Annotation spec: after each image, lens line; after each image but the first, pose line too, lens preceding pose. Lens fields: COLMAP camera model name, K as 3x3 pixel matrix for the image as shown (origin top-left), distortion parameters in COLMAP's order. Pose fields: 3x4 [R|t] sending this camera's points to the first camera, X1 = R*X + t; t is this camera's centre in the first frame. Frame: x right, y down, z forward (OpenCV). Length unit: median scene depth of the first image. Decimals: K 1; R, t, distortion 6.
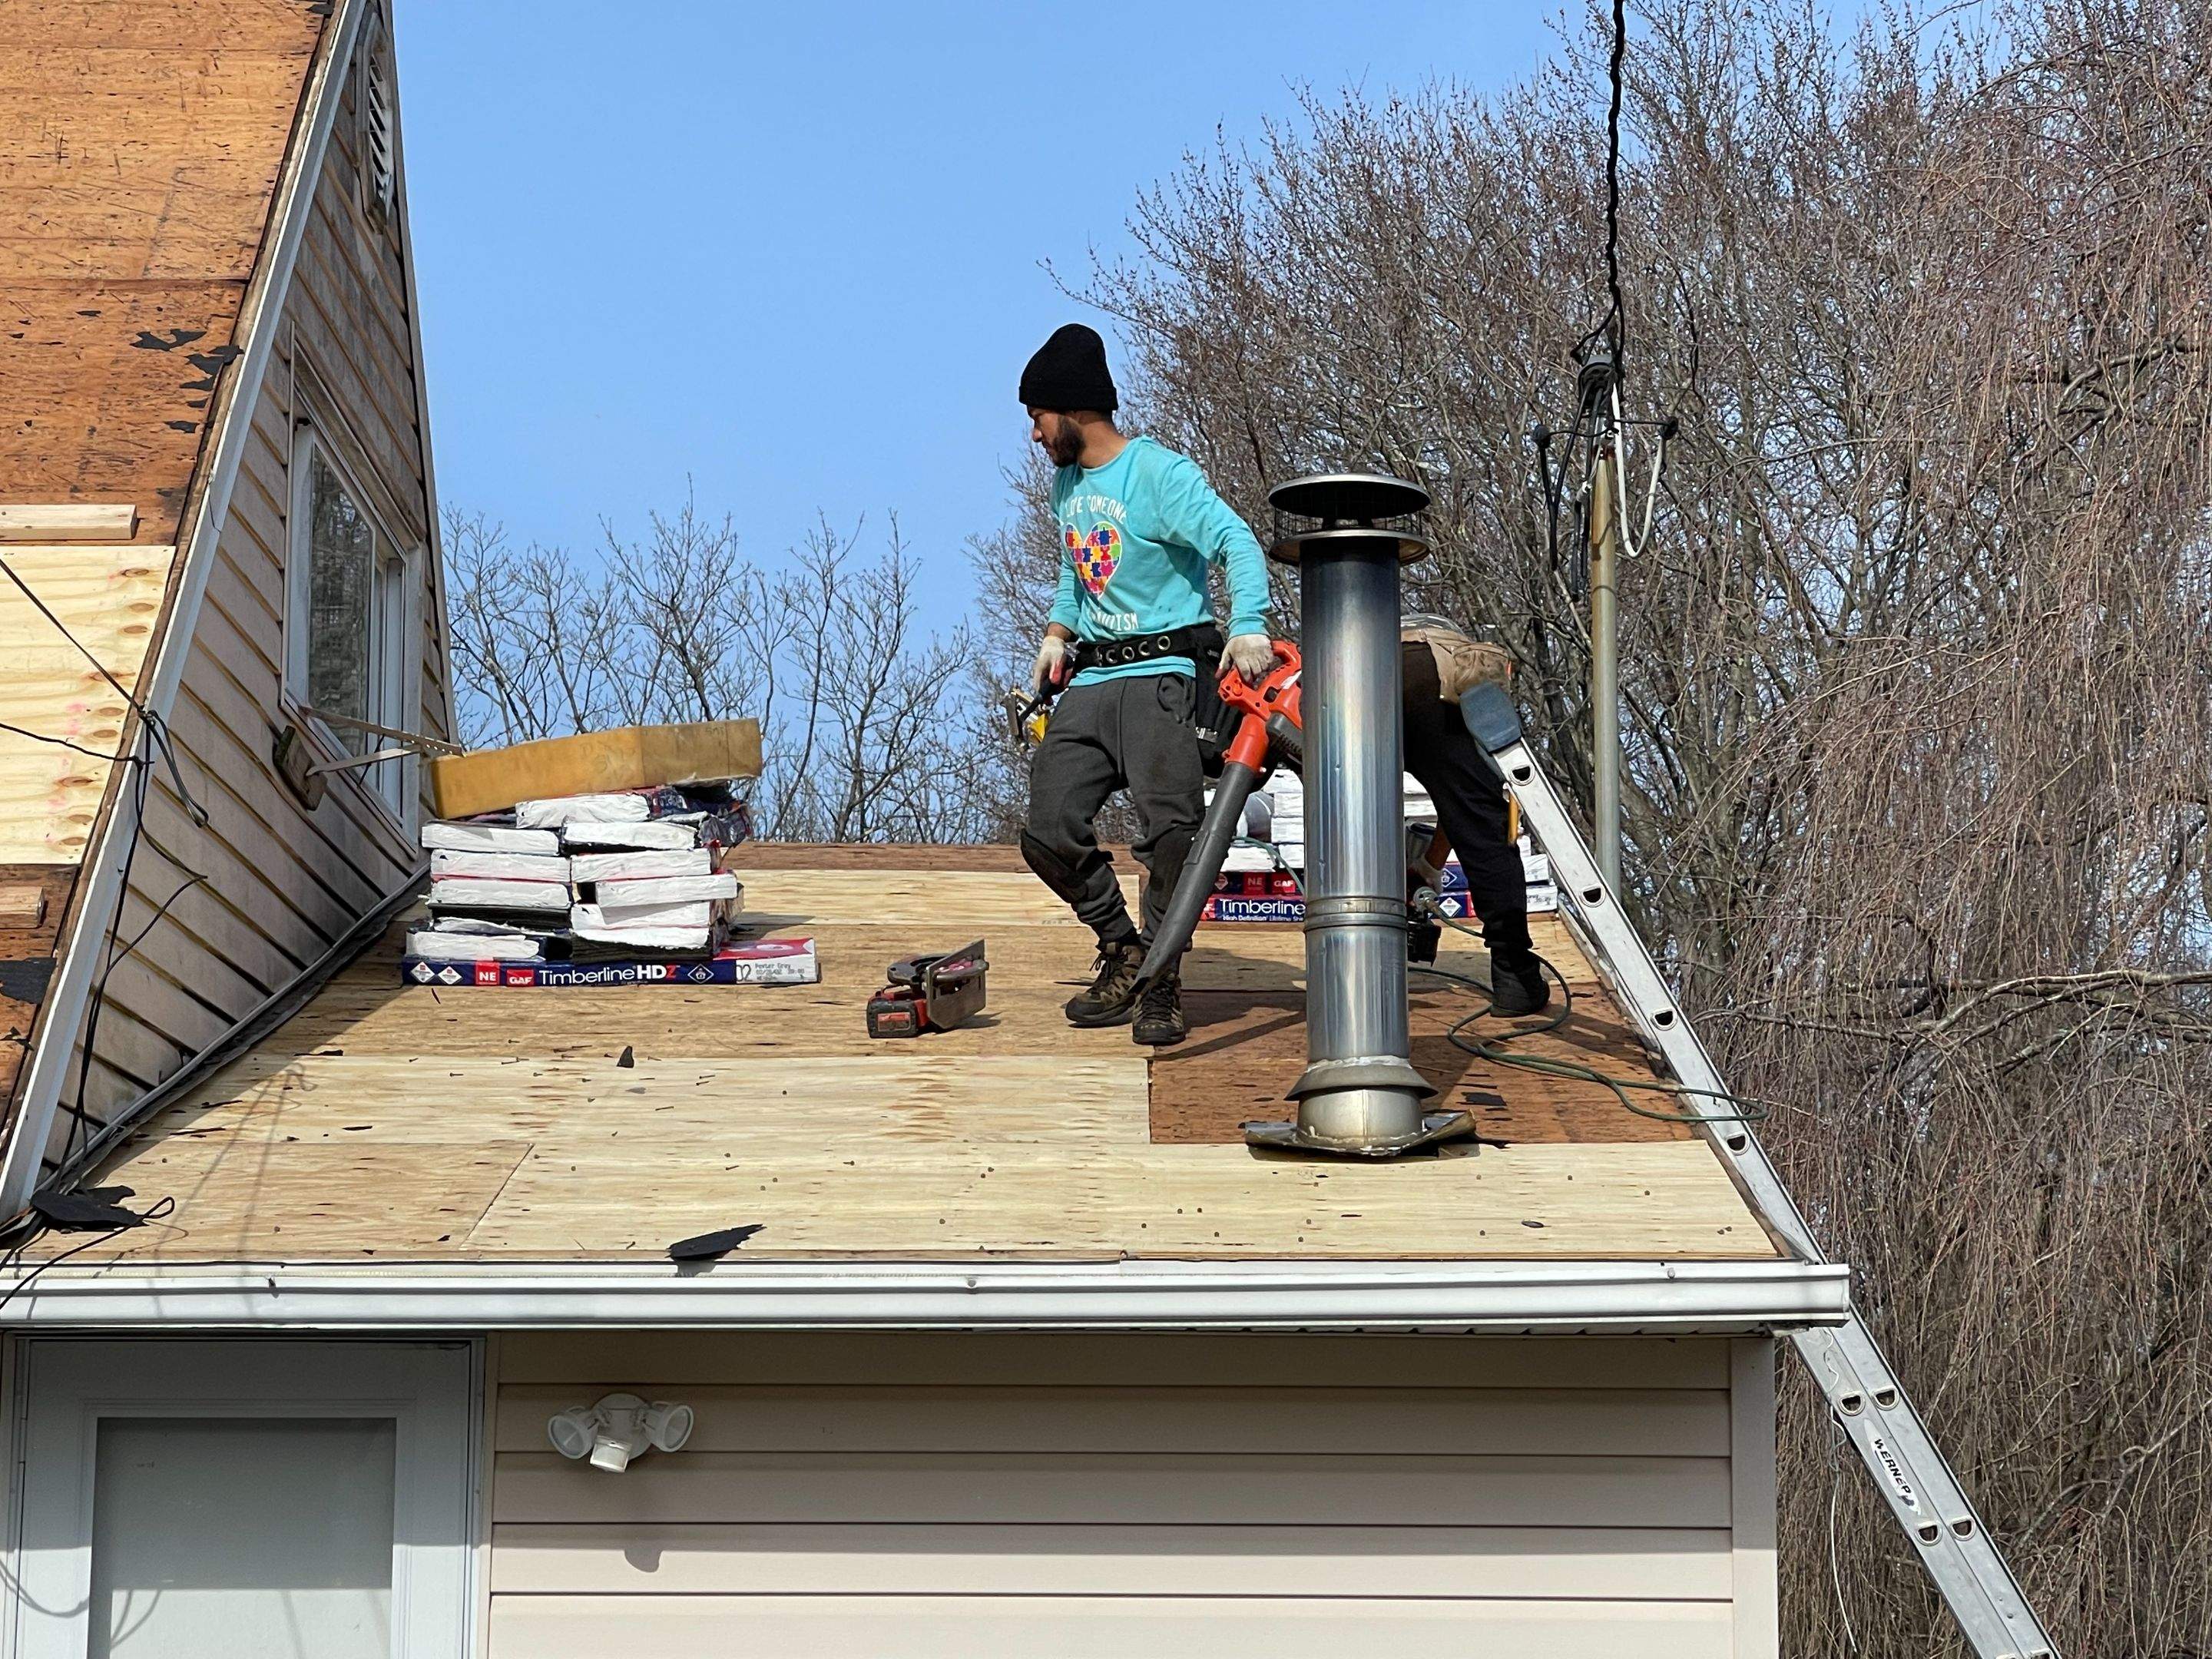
lens RADIAL K [[5309.0, 0, 1106.0], [0, 5309.0, 829.5], [0, 0, 1]] dist [0.236006, -0.144606]
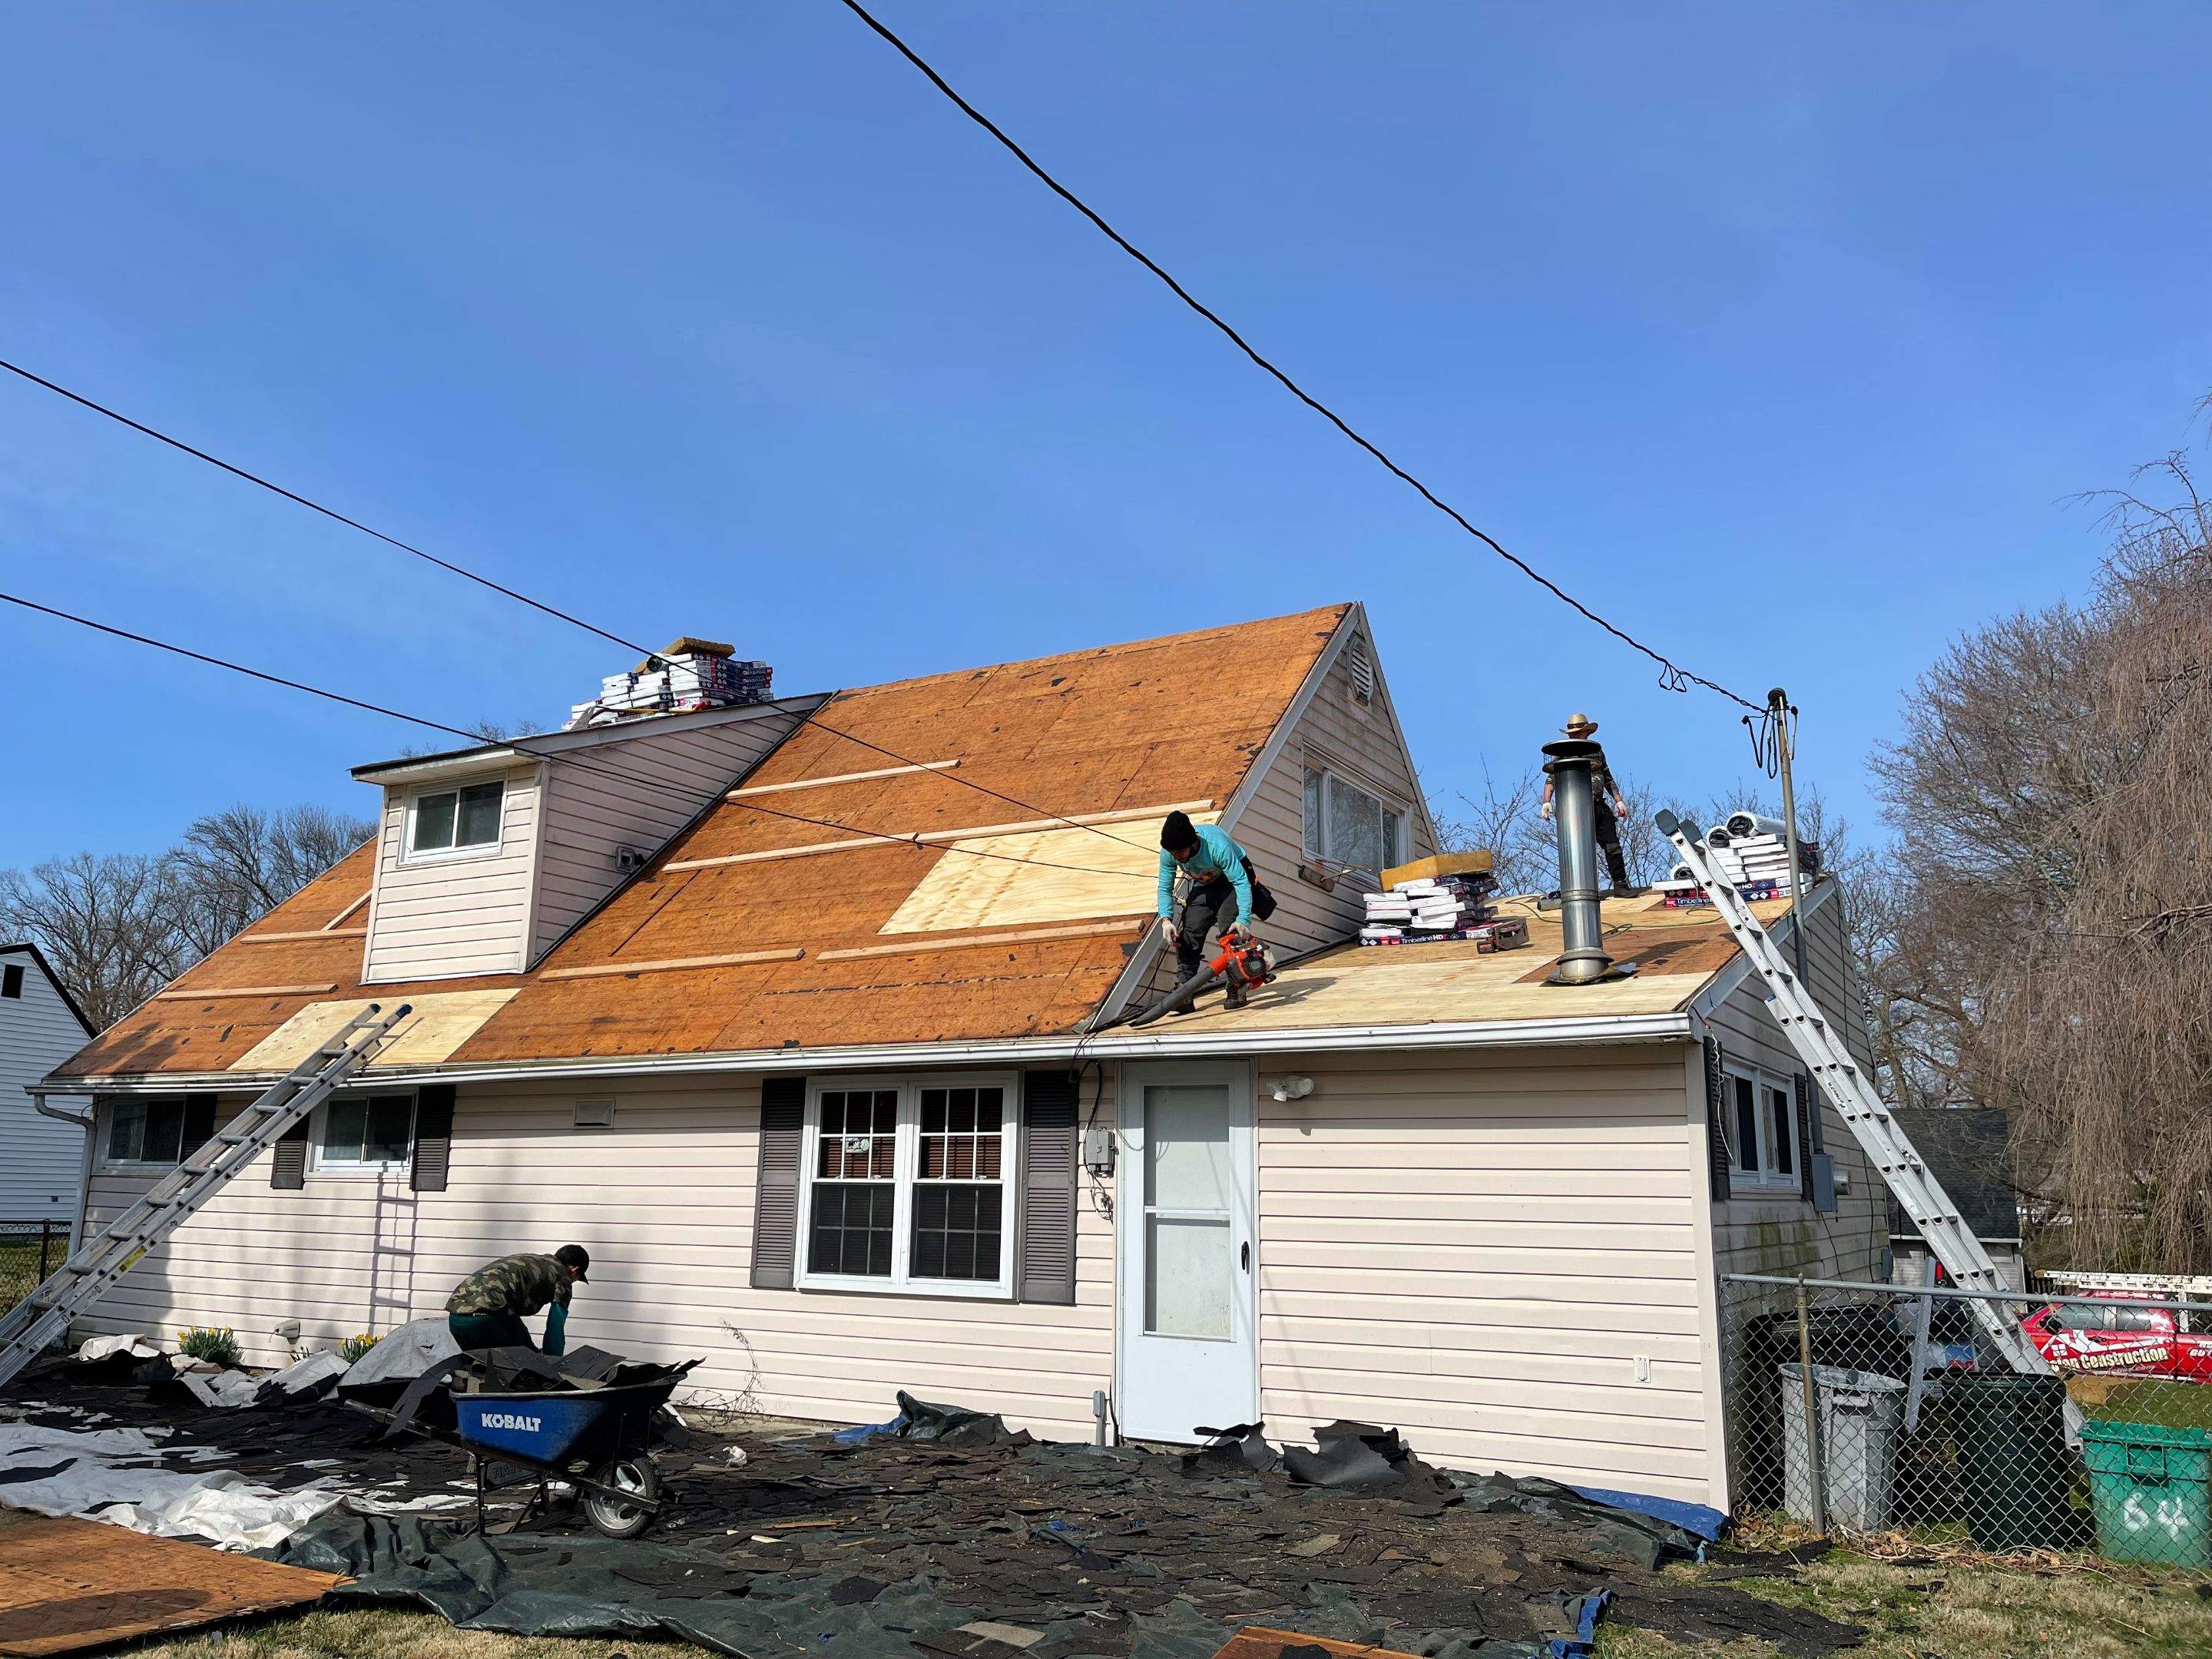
lens RADIAL K [[1627.4, 0, 1112.5], [0, 1627.4, 830.2], [0, 0, 1]] dist [0.041537, -0.063426]
pose [[0.867532, -0.100720, -0.487077, 0.205440], [0.072281, 0.994416, -0.076891, 0.024171], [0.492102, 0.031499, 0.869967, 0.117366]]
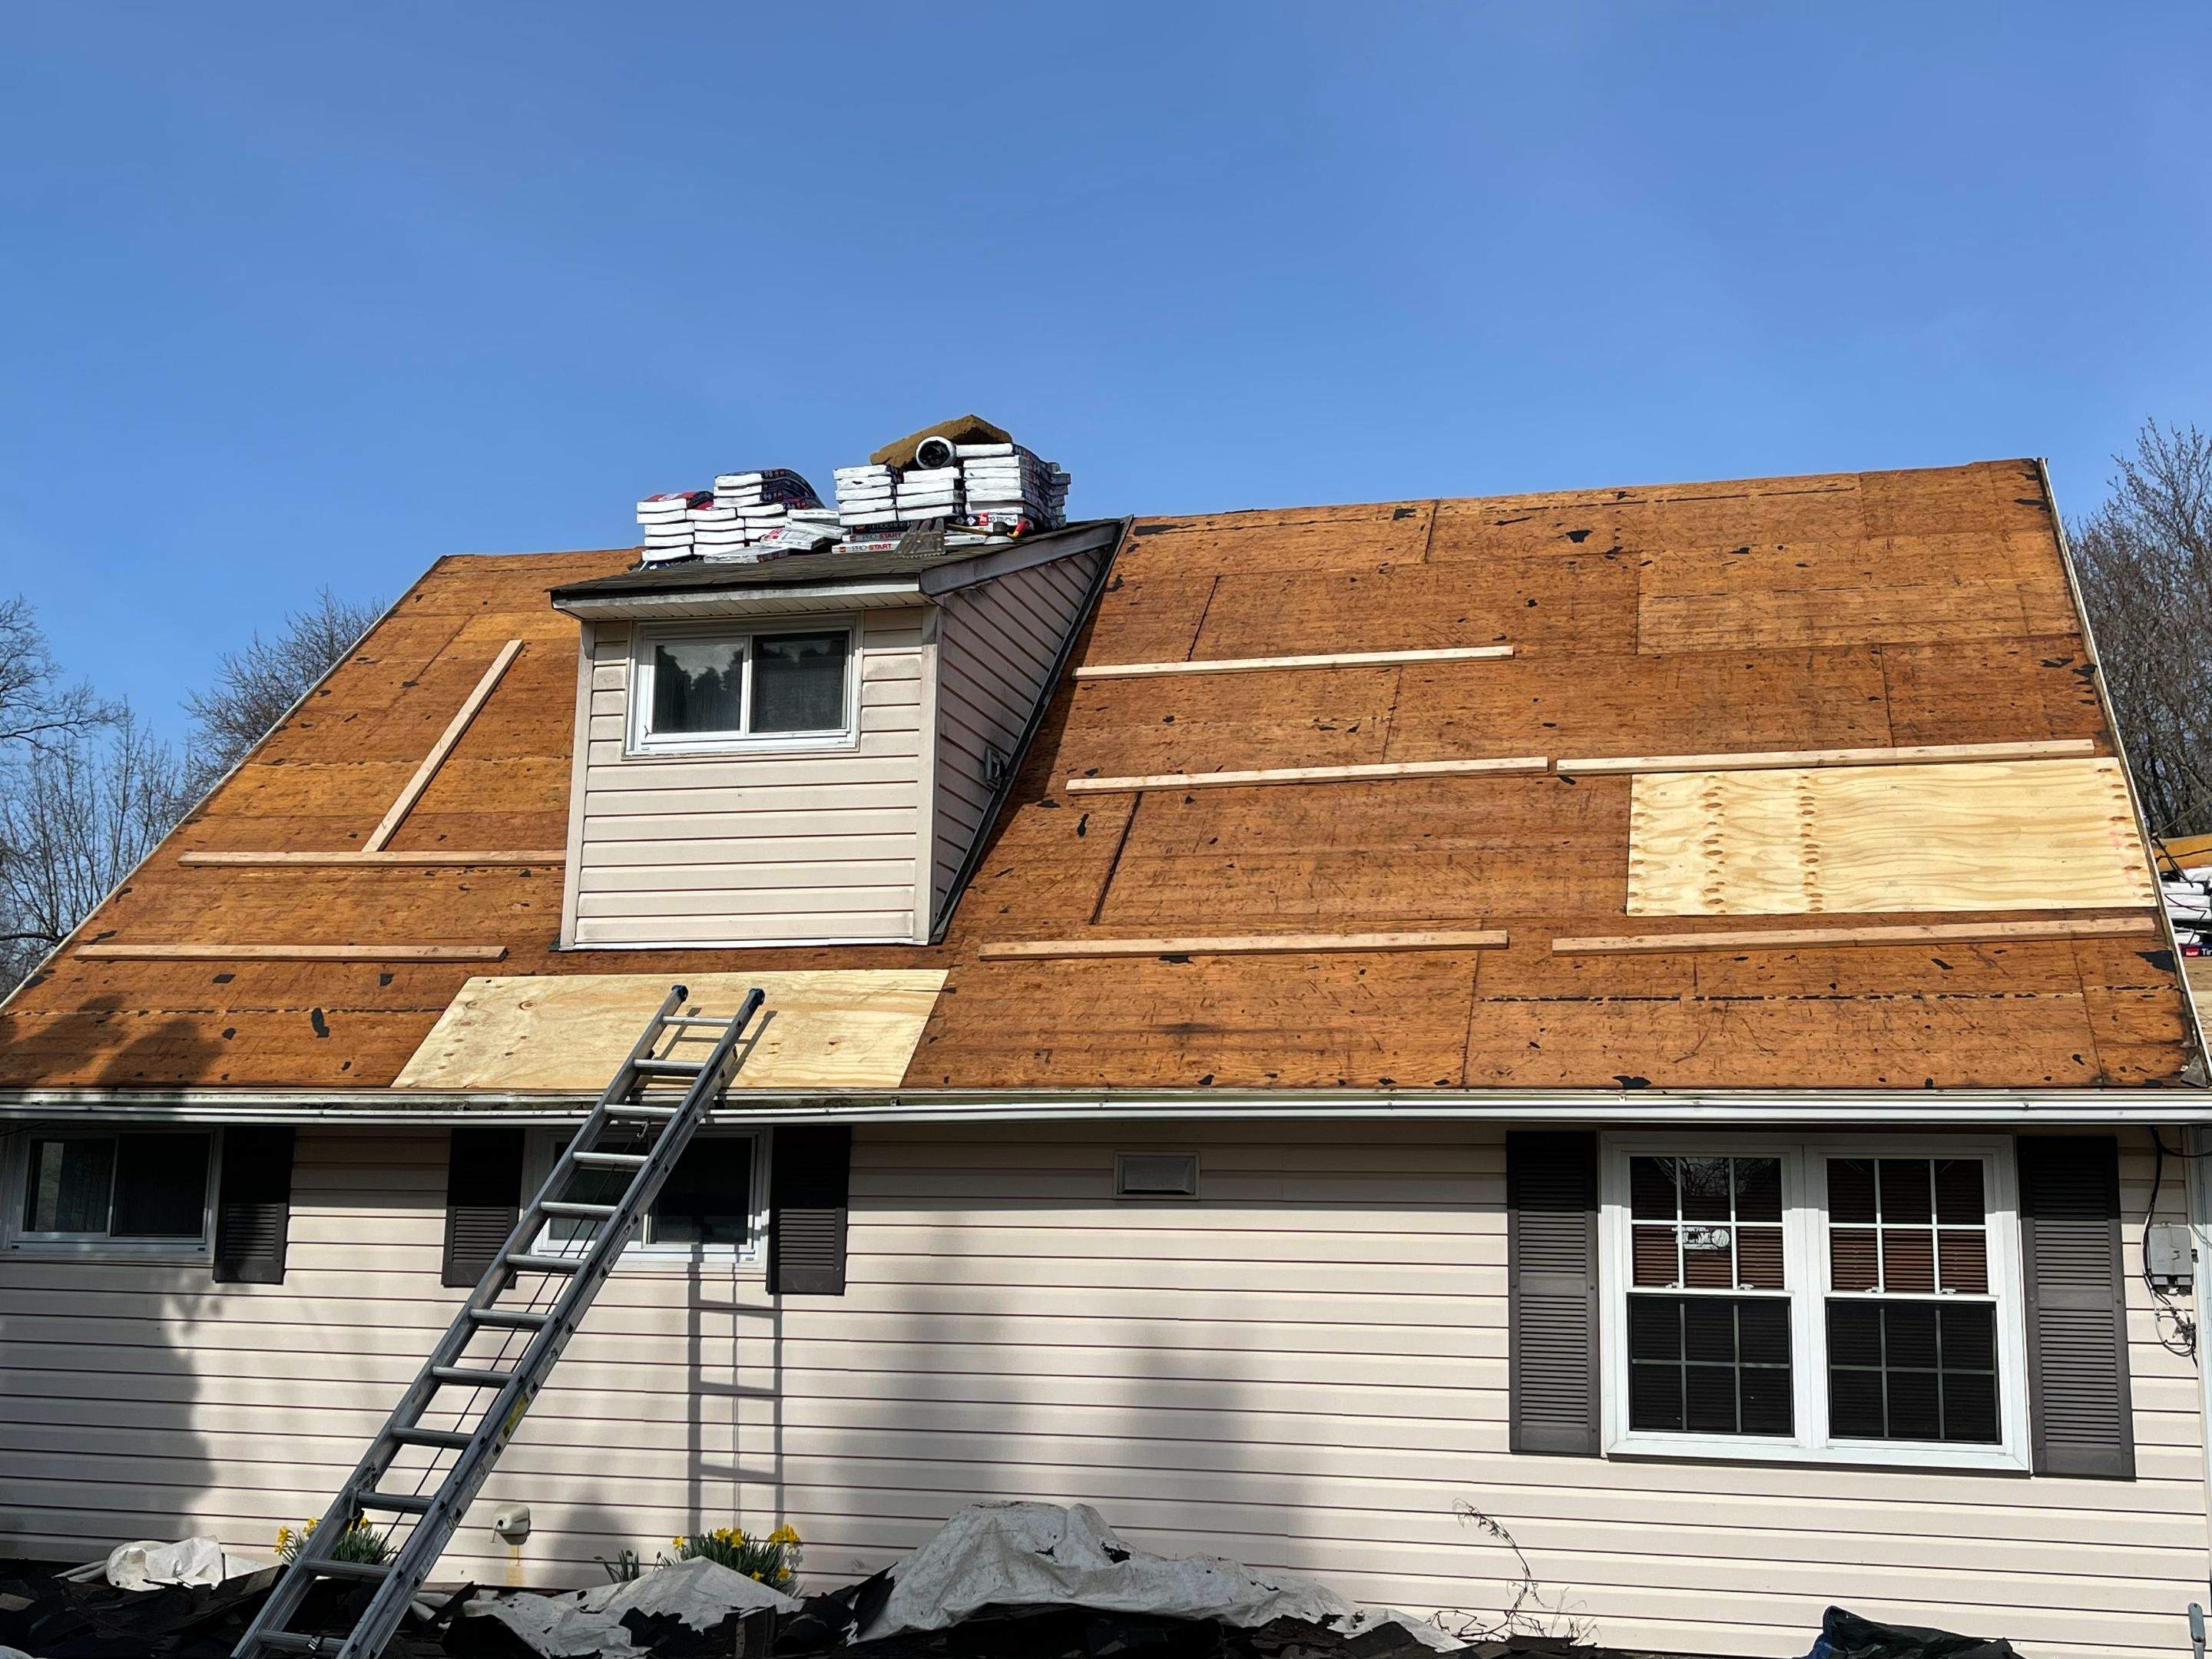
lens RADIAL K [[2354.5, 0, 1114.1], [0, 2354.5, 834.8], [0, 0, 1]] dist [0.086817, -0.218451]
pose [[0.965081, -0.032667, -0.259906, -0.277403], [0.028158, 0.999382, -0.021055, -0.011201], [0.260433, 0.013002, 0.965404, -0.029266]]
